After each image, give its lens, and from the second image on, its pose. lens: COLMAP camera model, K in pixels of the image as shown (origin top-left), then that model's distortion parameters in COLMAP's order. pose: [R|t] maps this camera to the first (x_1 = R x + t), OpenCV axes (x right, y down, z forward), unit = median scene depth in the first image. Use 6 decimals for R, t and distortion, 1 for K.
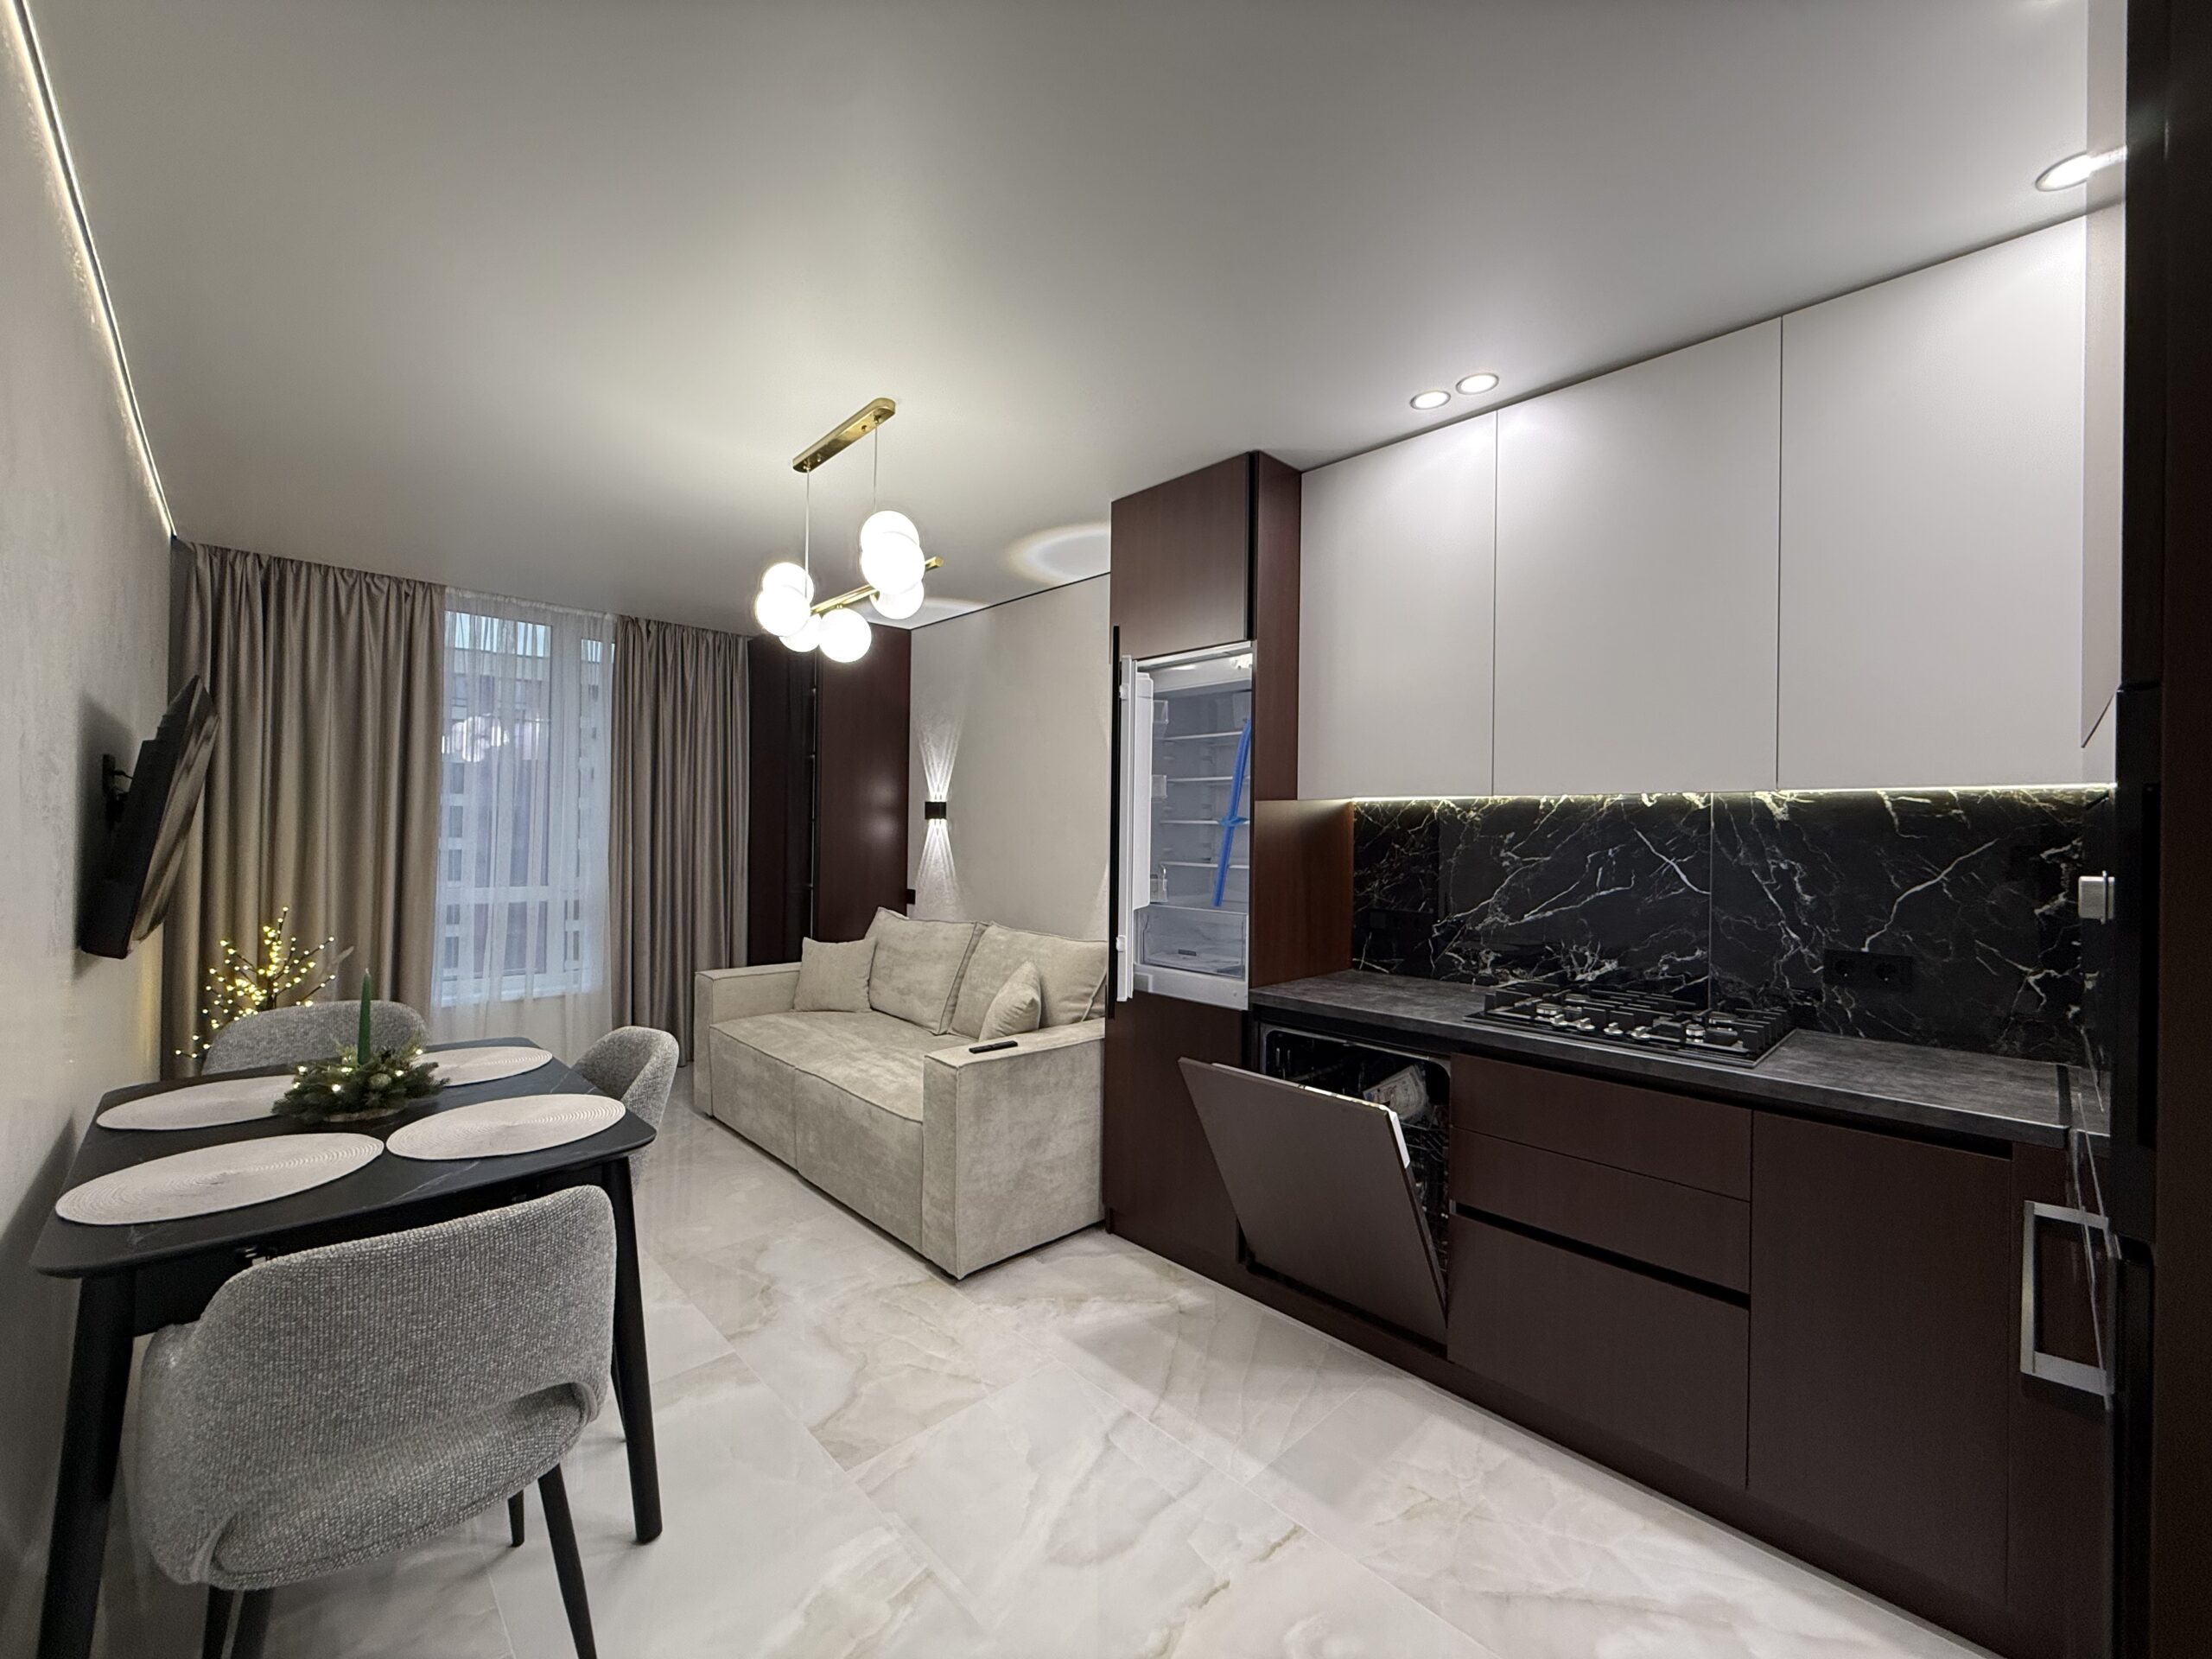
lens RADIAL K [[877.3, 0, 1101.3], [0, 877.3, 828.6], [0, 0, 1]] dist [-0.002324, 0.000424]
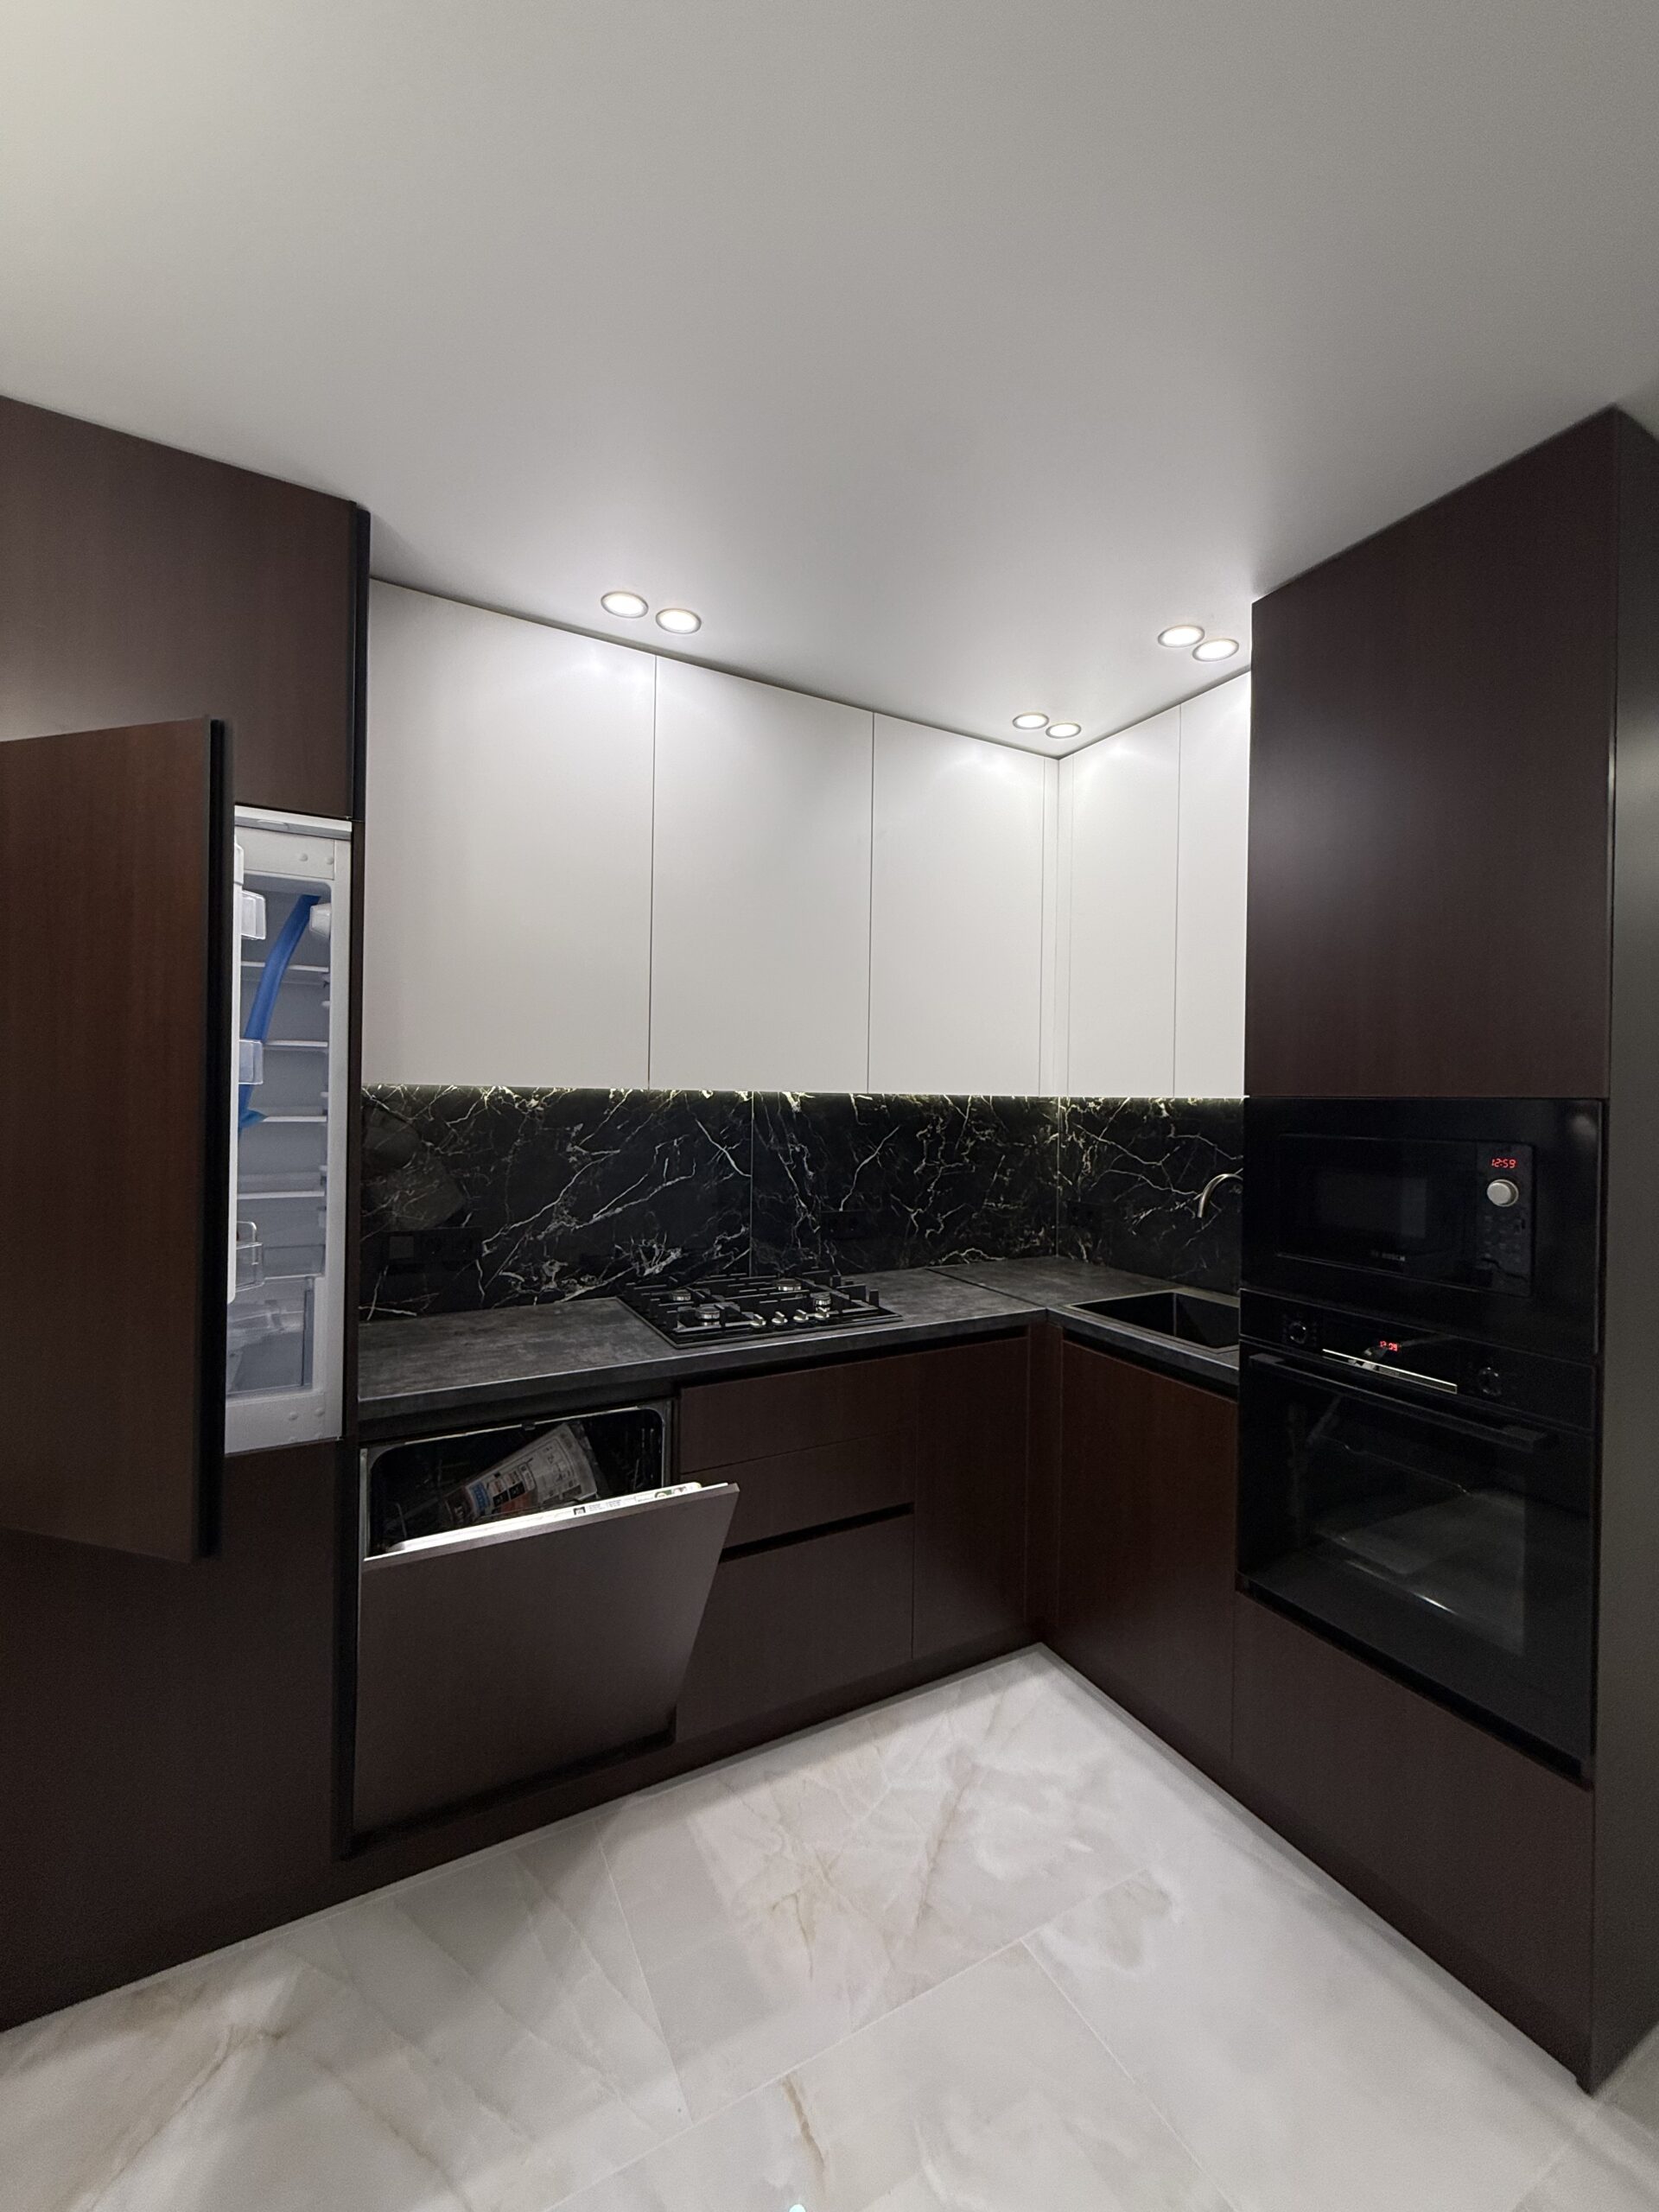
lens RADIAL K [[877.3, 0, 827.3], [0, 877.3, 1096.8], [0, 0, 1]] dist [-0.002324, 0.000424]
pose [[0.266575, -0.008131, 0.963780, -0.301871], [-0.015355, 0.999802, 0.012682, -0.035902], [-0.963692, -0.018180, 0.266397, 0.488416]]
